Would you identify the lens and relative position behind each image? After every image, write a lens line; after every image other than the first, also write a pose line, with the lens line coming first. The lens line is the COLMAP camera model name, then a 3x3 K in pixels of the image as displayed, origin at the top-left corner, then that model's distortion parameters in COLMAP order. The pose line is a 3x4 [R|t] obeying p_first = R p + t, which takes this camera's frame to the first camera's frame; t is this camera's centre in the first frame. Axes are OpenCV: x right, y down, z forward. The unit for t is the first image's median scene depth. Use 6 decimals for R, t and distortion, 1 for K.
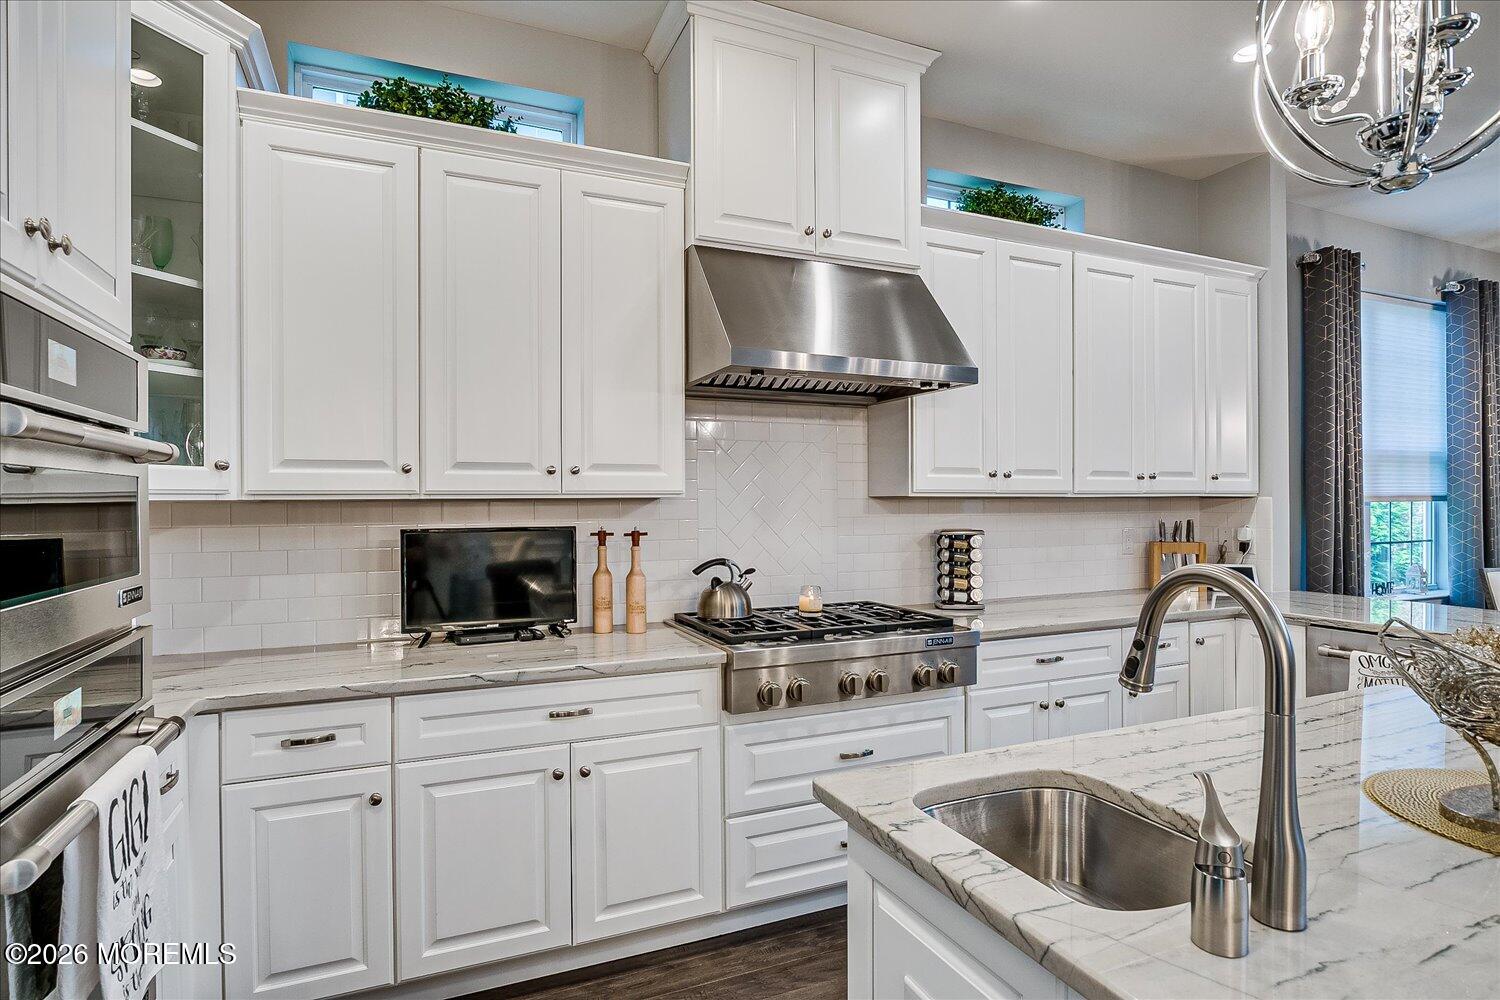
lens RADIAL K [[770.2, 0, 743.0], [0, 770.2, 500.4], [0, 0, 1]] dist [-0.016090, 0.001132]
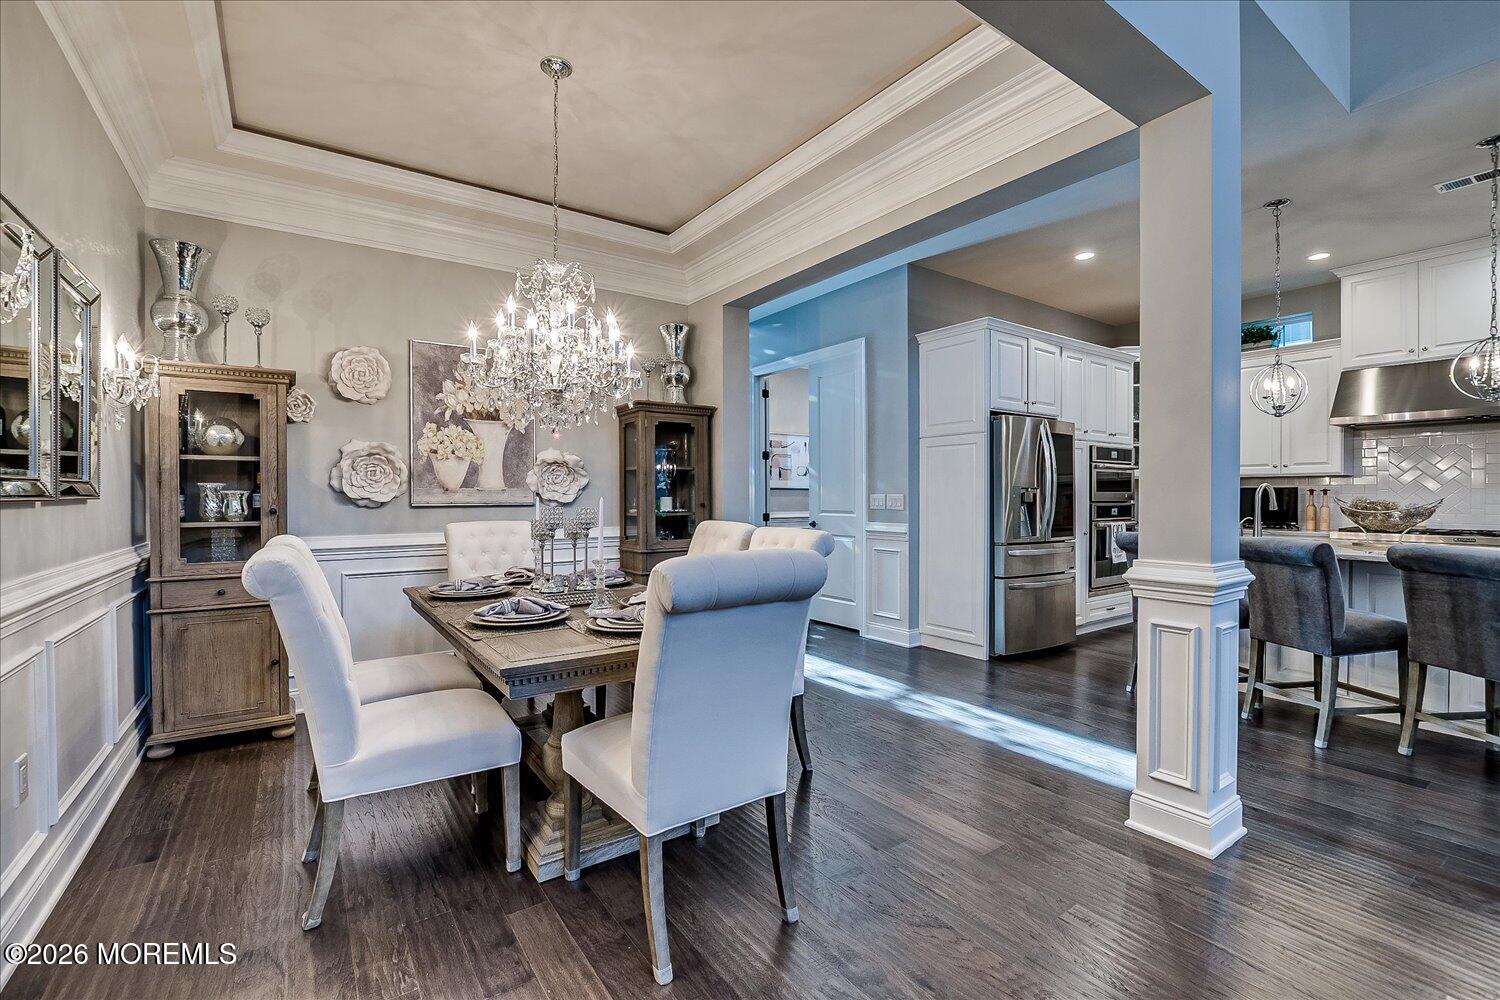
lens RADIAL K [[655.1, 0, 740.5], [0, 655.1, 501.4], [0, 0, 1]] dist [-0.015891, 0.000515]
pose [[0.190070, 0.011910, -0.981698, 1.467845], [-0.002567, 0.999929, 0.011634, 0.058200], [0.981767, 0.000309, 0.190087, -1.170471]]
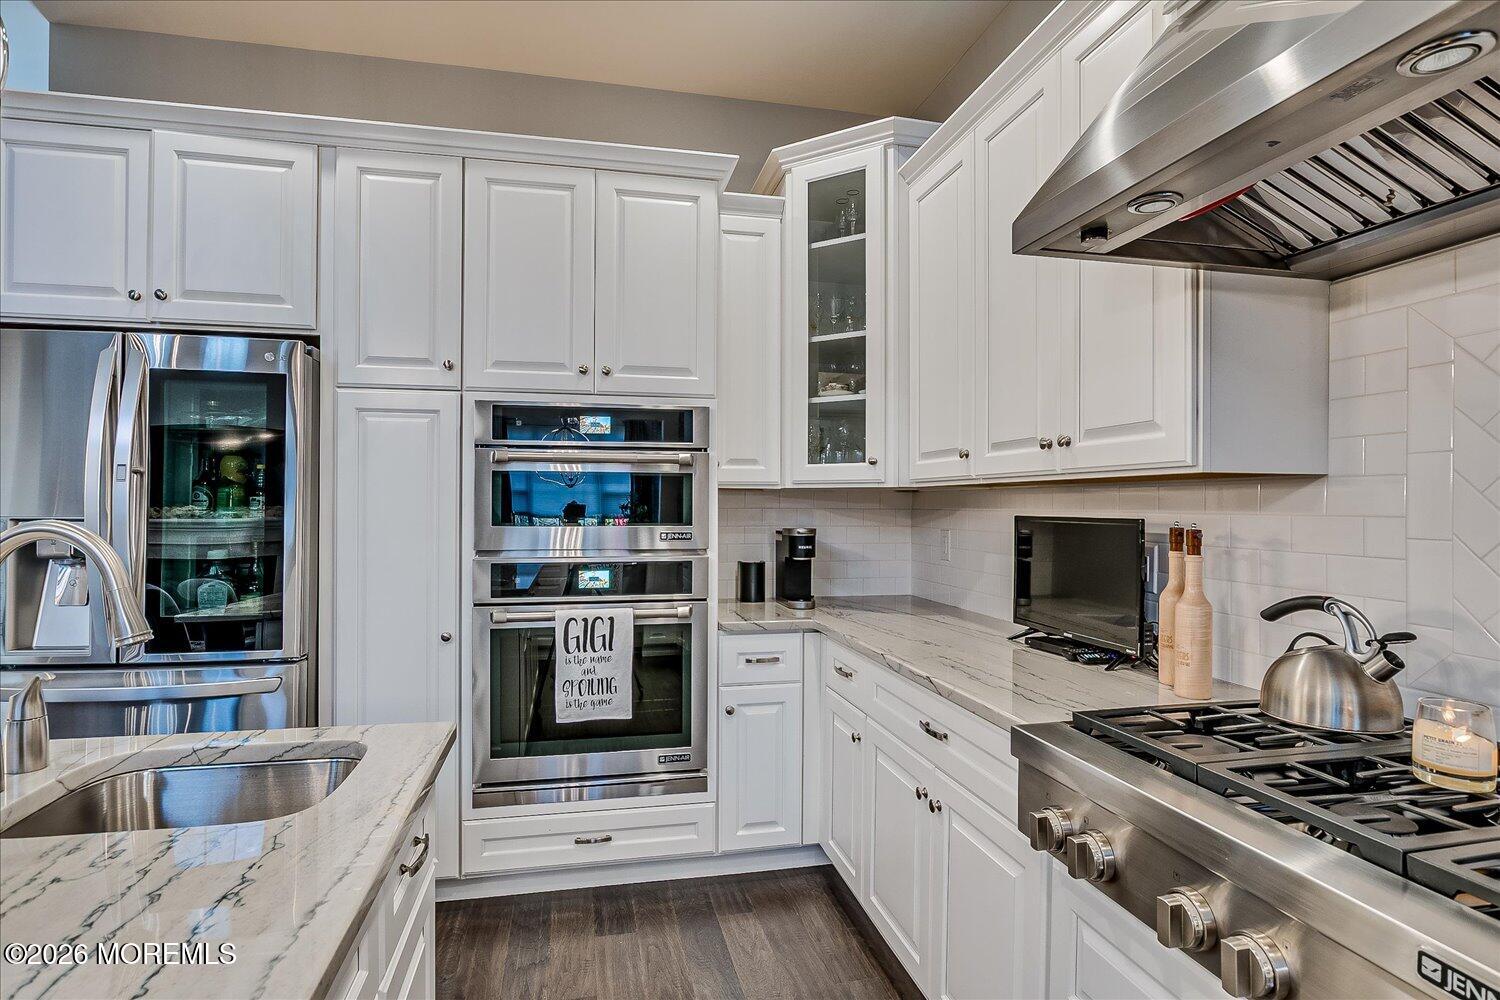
lens RADIAL K [[770.2, 0, 743.0], [0, 770.2, 500.4], [0, 0, 1]] dist [-0.016090, 0.001132]
pose [[-0.190149, -0.000299, -0.981755, 0.508392], [-0.003742, 0.999993, 0.000420, 0.016697], [0.981748, 0.003754, -0.190149, 0.742786]]
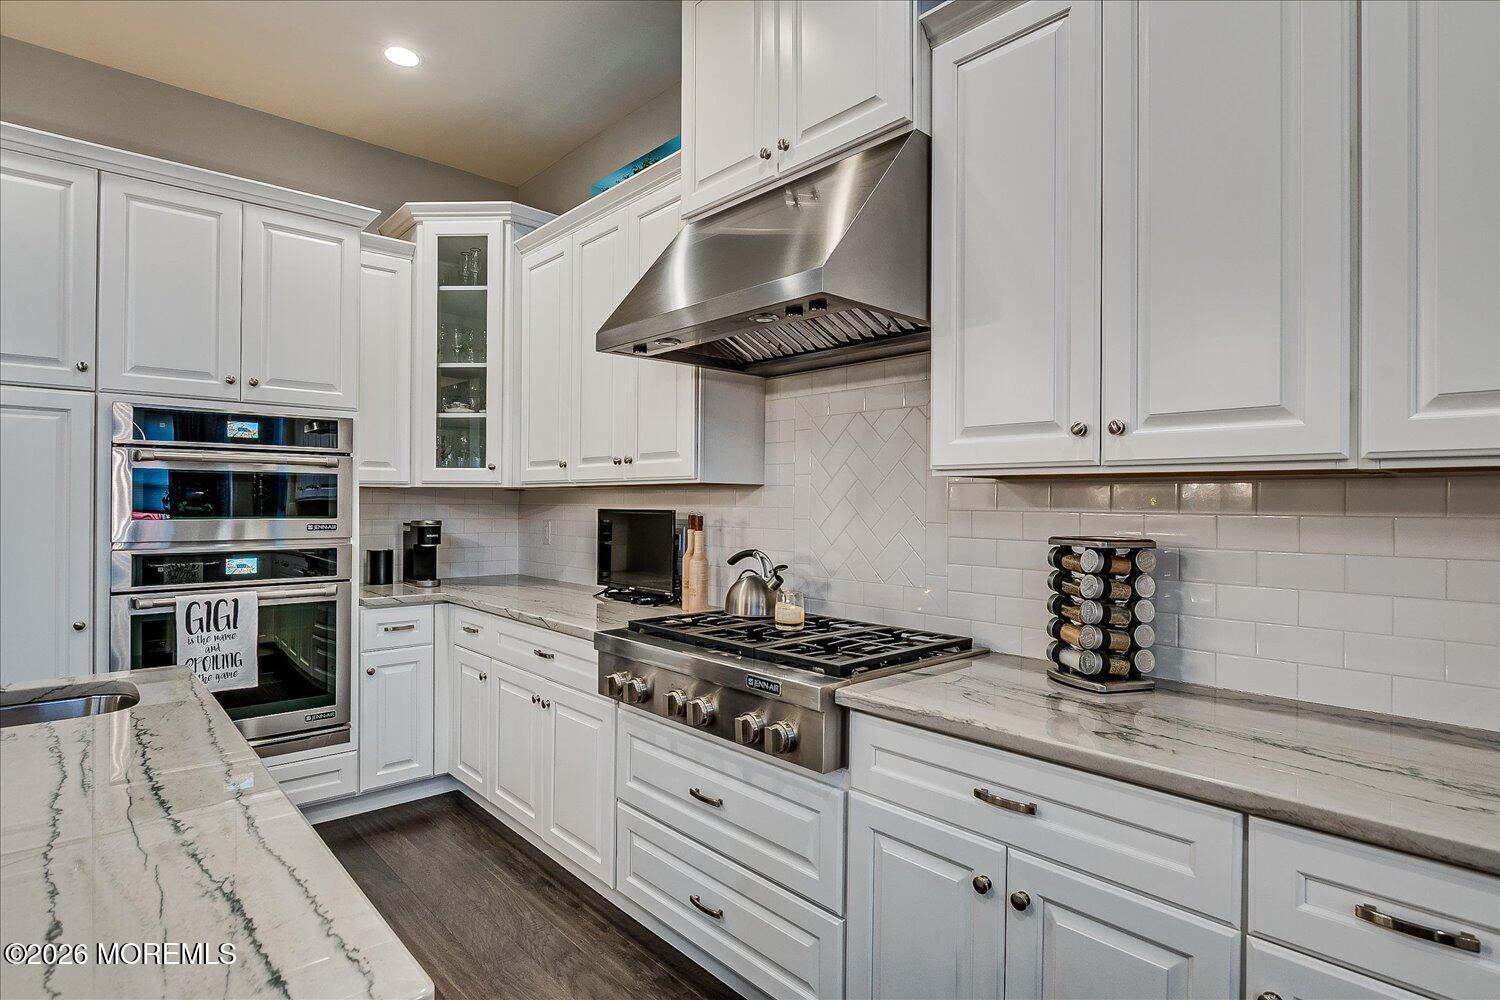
lens RADIAL K [[770.2, 0, 743.0], [0, 770.2, 500.4], [0, 0, 1]] dist [-0.016090, 0.001132]
pose [[0.323247, 0.004336, -0.946305, 0.831867], [-0.008276, 0.999964, 0.001754, 0.015722], [0.946278, 0.007265, 0.323271, 0.700768]]
